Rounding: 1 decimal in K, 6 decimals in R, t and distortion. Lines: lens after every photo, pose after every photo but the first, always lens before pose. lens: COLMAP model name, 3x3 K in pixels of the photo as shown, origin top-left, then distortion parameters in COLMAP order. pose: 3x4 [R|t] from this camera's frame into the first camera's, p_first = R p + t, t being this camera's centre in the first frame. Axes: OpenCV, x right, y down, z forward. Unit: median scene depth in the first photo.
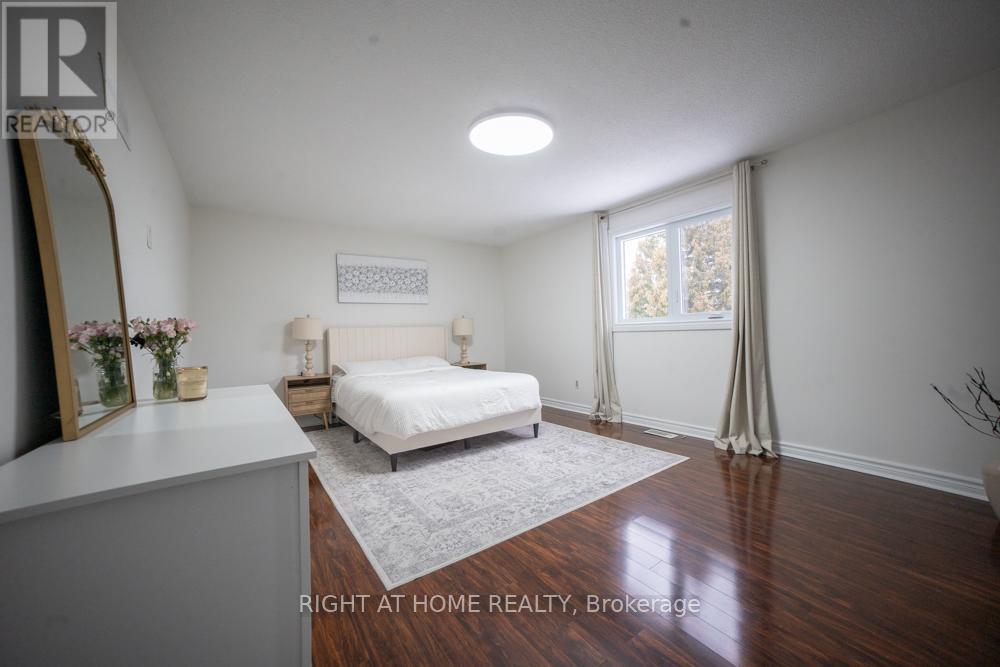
lens RADIAL K [[361.0, 0, 509.3], [0, 361.0, 332.8], [0, 0, 1]] dist [-0.043609, 0.030445]
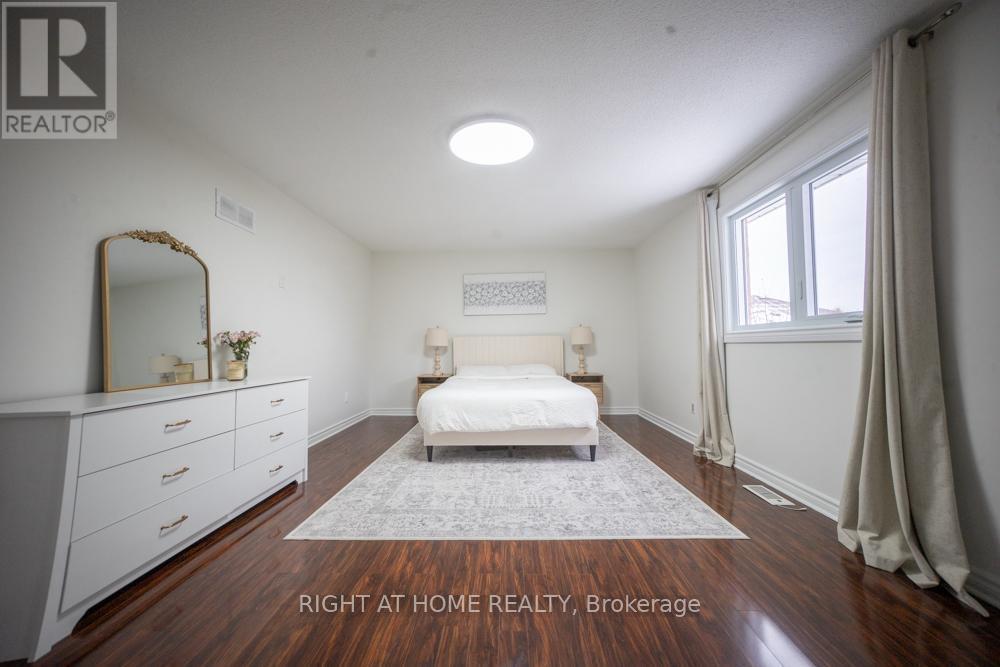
lens RADIAL K [[355.7, 0, 512.1], [0, 355.7, 332.6], [0, 0, 1]] dist [-0.041742, 0.028520]
pose [[0.805181, -0.004816, -0.593009, 0.511879], [-0.010724, 0.999685, -0.022680, -0.003267], [0.592932, 0.024621, 0.804876, 0.210960]]
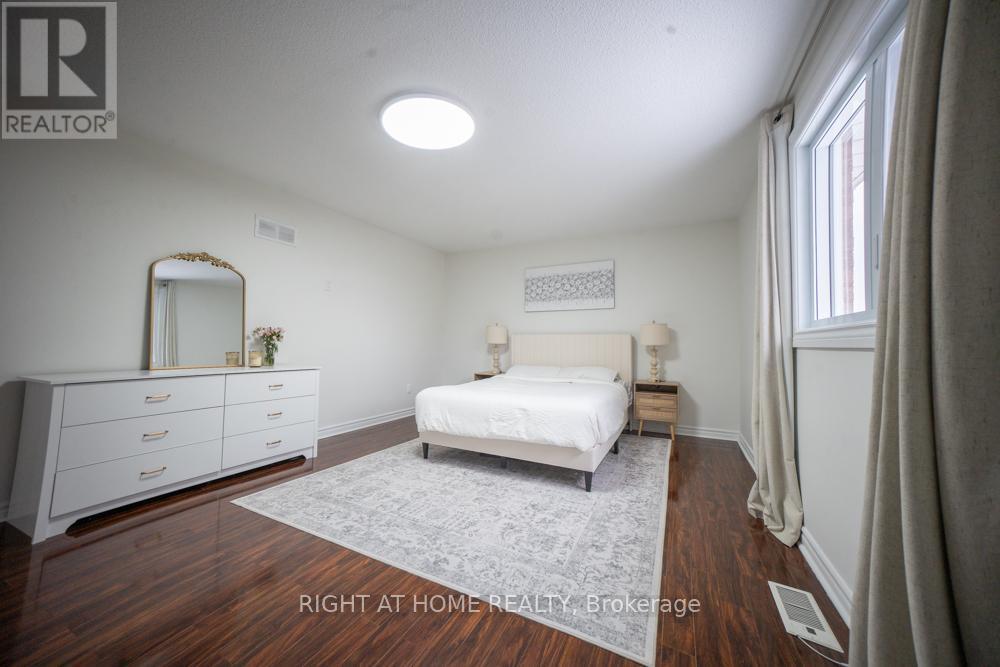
lens RADIAL K [[361.0, 0, 509.3], [0, 361.0, 332.8], [0, 0, 1]] dist [-0.043609, 0.030445]
pose [[0.460377, 0.004711, -0.887711, 0.742754], [-0.025454, 0.999645, -0.007896, -0.012161], [0.887359, 0.026231, 0.460333, 0.632062]]
